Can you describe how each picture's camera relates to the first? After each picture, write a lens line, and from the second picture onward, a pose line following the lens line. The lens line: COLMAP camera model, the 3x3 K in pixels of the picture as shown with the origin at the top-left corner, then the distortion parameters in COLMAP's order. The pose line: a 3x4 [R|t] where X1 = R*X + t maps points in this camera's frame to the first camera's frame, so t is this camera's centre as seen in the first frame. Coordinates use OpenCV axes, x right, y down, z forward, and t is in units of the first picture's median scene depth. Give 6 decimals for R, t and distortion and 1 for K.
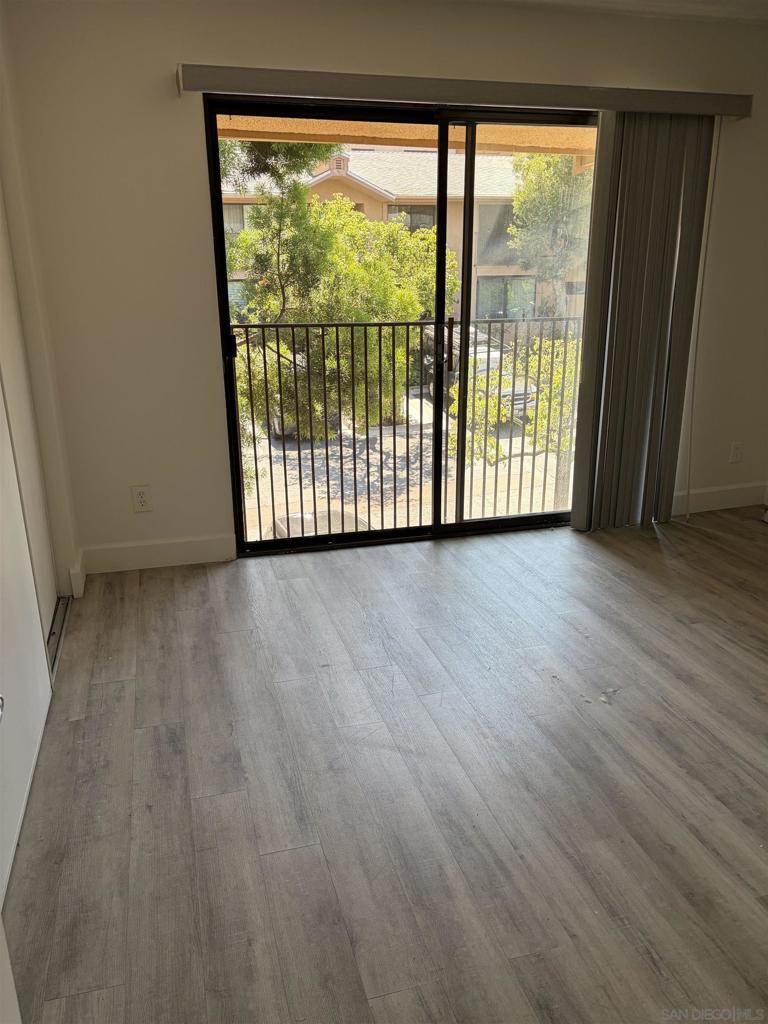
lens RADIAL K [[777.9, 0, 383.7], [0, 777.9, 511.3], [0, 0, 1]] dist [0.060524, 0.003354]
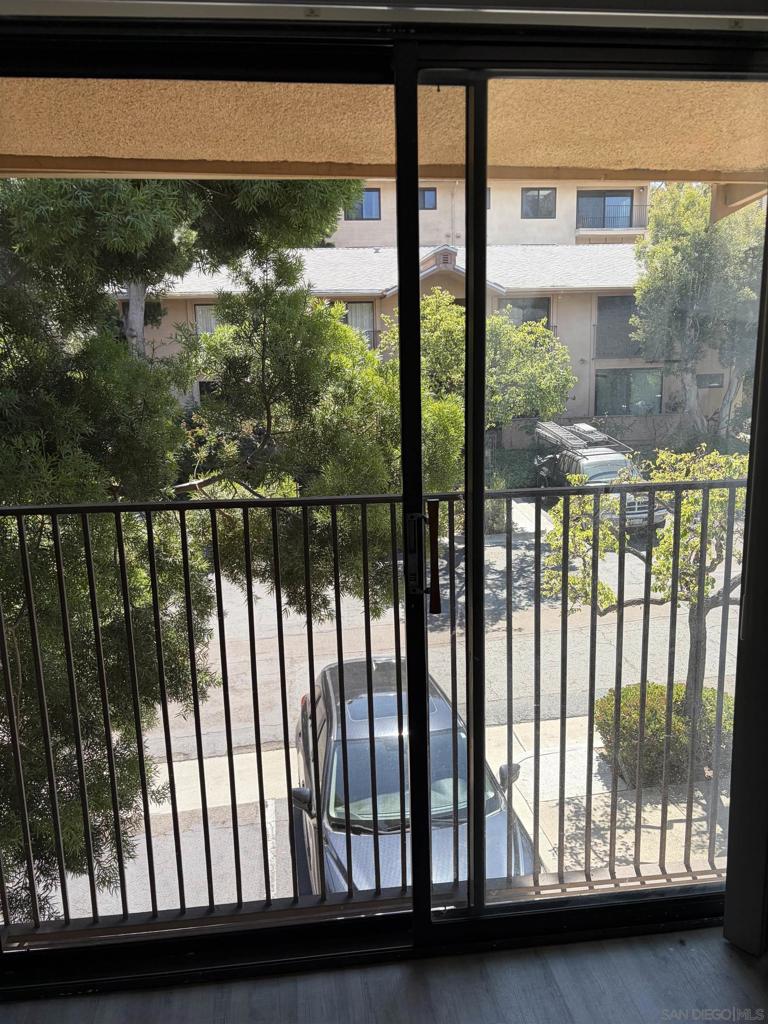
lens RADIAL K [[777.9, 0, 384.0], [0, 777.9, 512.1], [0, 0, 1]] dist [0.060524, 0.003354]
pose [[0.988088, 0.014782, -0.153176, 0.025732], [-0.031753, 0.993540, -0.108945, -0.038374], [0.150576, 0.112511, 0.982175, 0.113174]]
